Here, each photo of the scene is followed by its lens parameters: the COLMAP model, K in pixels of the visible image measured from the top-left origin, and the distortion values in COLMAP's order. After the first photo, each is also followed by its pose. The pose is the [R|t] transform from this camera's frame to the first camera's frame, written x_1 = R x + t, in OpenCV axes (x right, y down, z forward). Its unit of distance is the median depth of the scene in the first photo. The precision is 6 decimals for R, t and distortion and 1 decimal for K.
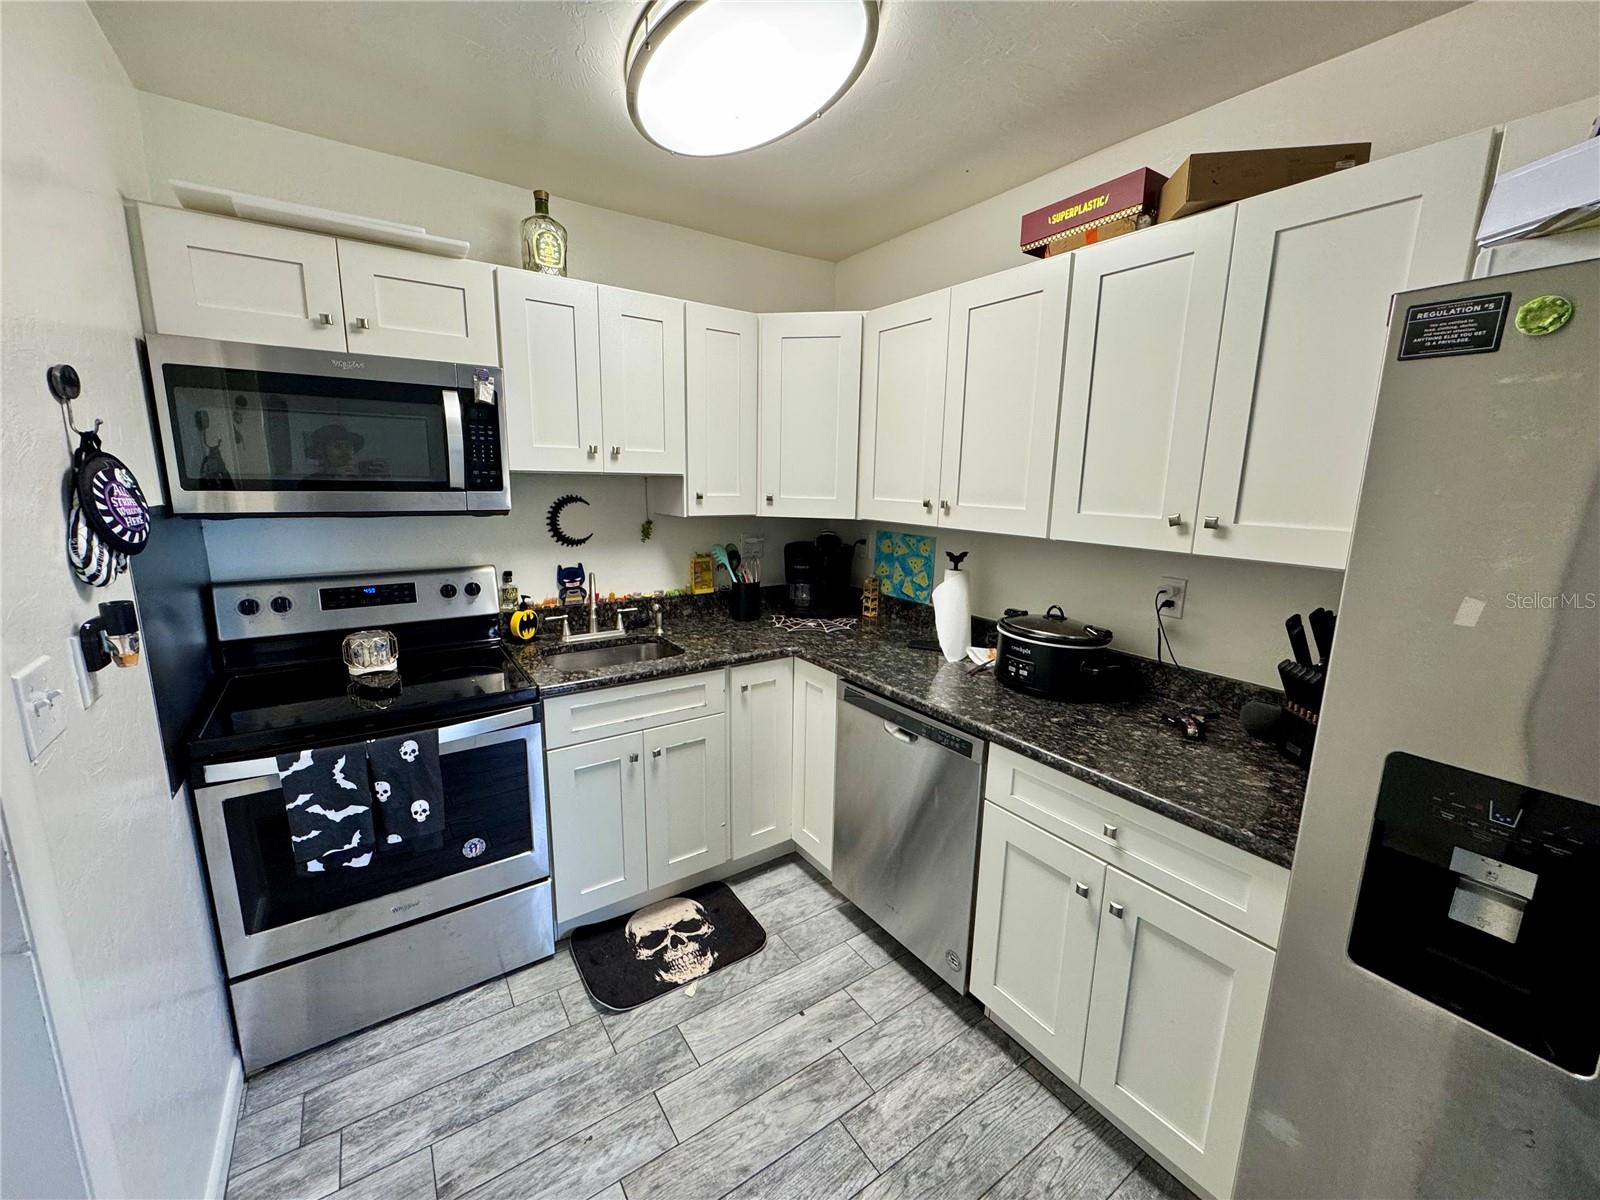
lens RADIAL K [[644.9, 0, 799.7], [0, 644.9, 602.1], [0, 0, 1]] dist [-0.001884, -0.000512]
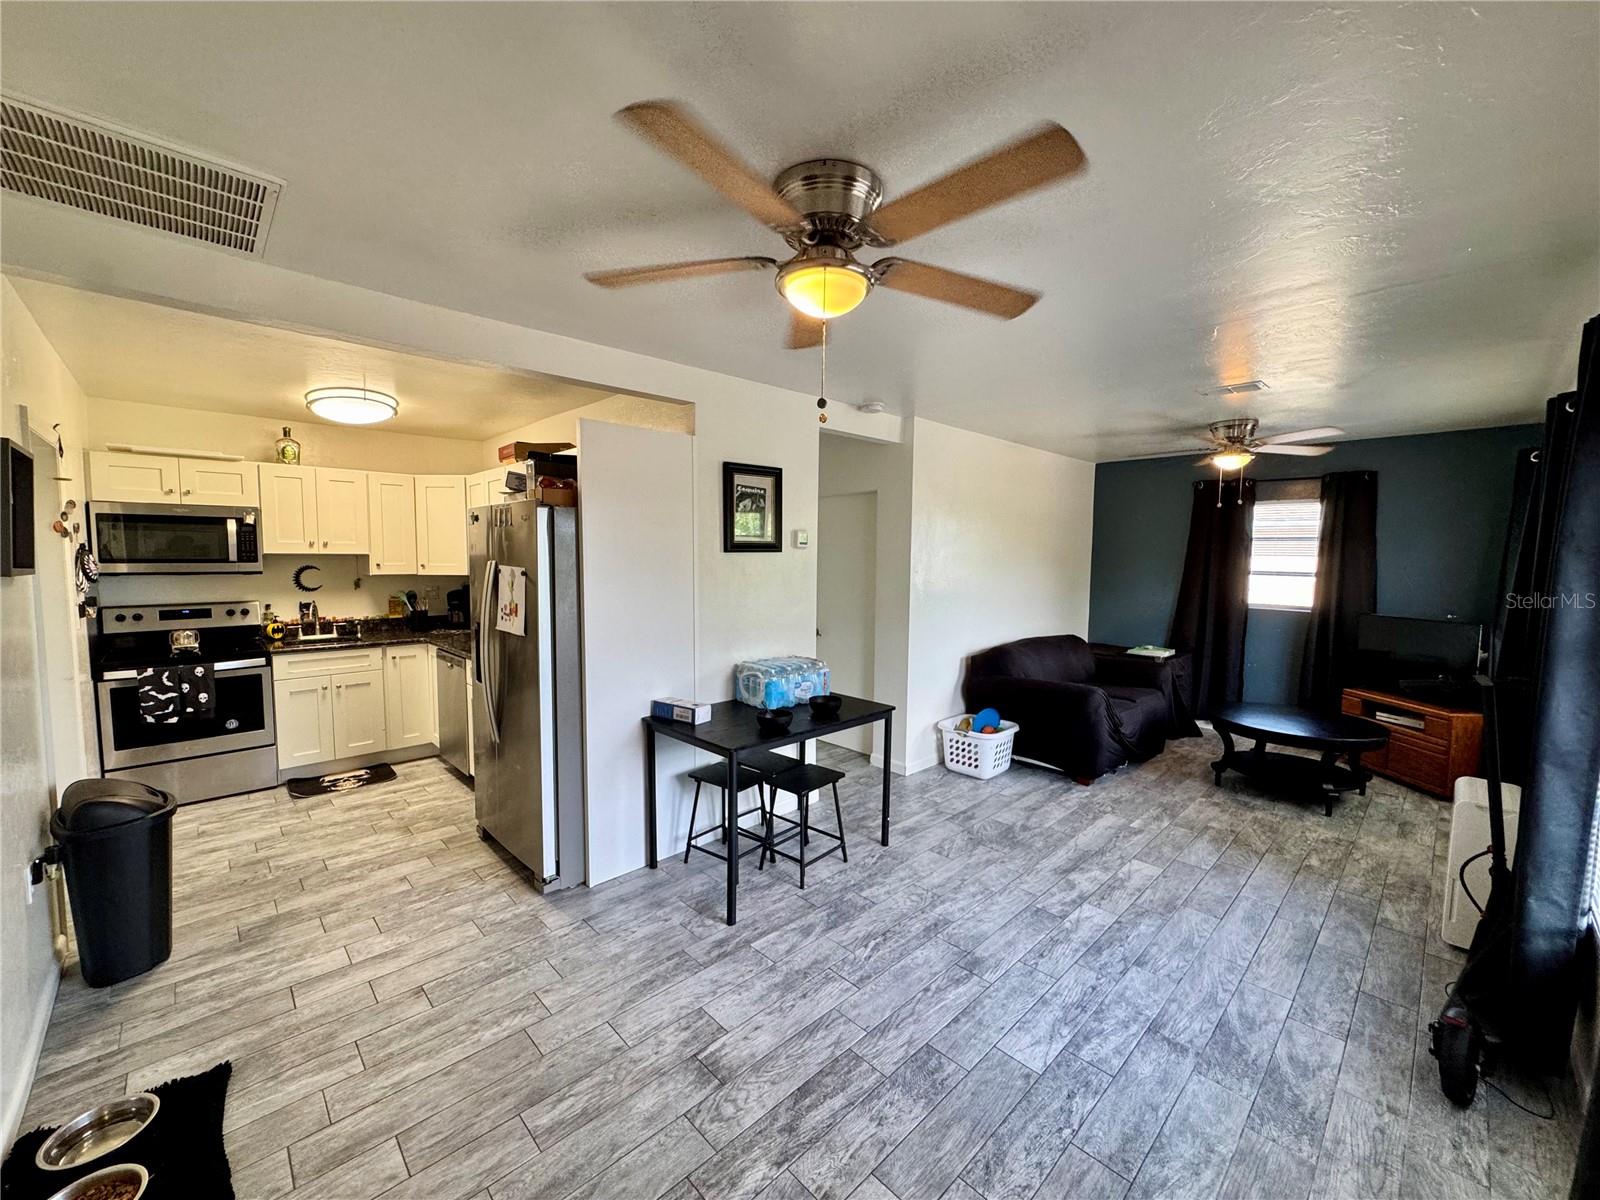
lens RADIAL K [[644.9, 0, 799.7], [0, 644.9, 602.4], [0, 0, 1]] dist [-0.001884, -0.000512]
pose [[0.986553, -0.023575, 0.161734, 0.946554], [0.042193, 0.992736, -0.112669, 0.270991], [-0.157903, 0.117978, 0.980381, -1.344351]]
